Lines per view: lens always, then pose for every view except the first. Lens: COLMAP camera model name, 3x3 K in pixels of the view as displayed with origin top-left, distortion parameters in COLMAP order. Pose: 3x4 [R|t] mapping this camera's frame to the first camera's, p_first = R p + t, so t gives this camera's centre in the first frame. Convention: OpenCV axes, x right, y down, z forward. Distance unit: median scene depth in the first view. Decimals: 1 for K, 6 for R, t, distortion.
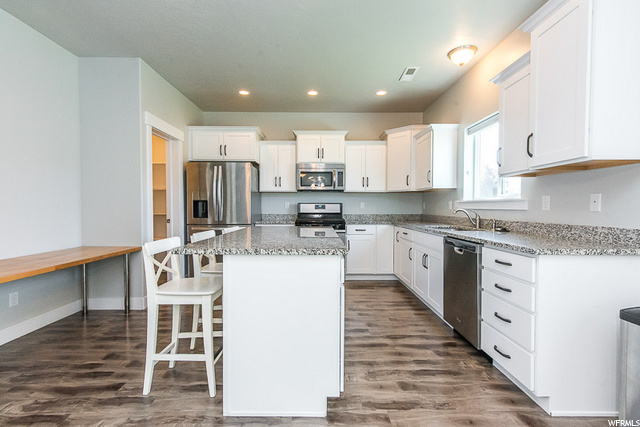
lens RADIAL K [[292.2, 0, 321.7], [0, 292.2, 214.5], [0, 0, 1]] dist [0.021945, 0.001105]
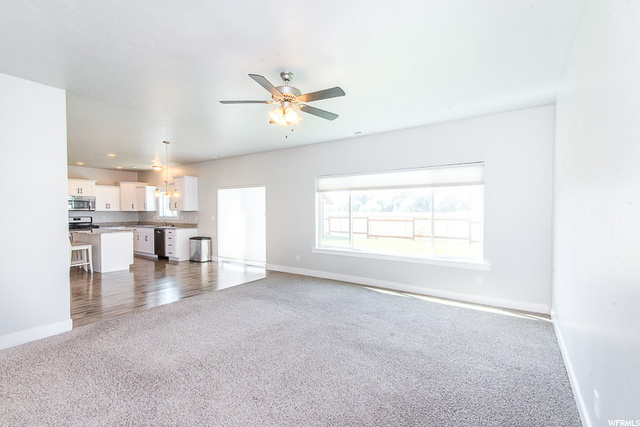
lens RADIAL K [[292.2, 0, 320.8], [0, 292.2, 213.9], [0, 0, 1]] dist [0.021945, 0.001105]
pose [[0.569412, -0.016854, 0.821879, -0.843172], [0.024728, 0.999689, 0.003369, -0.036644], [-0.821680, 0.018405, 0.569652, -1.658773]]
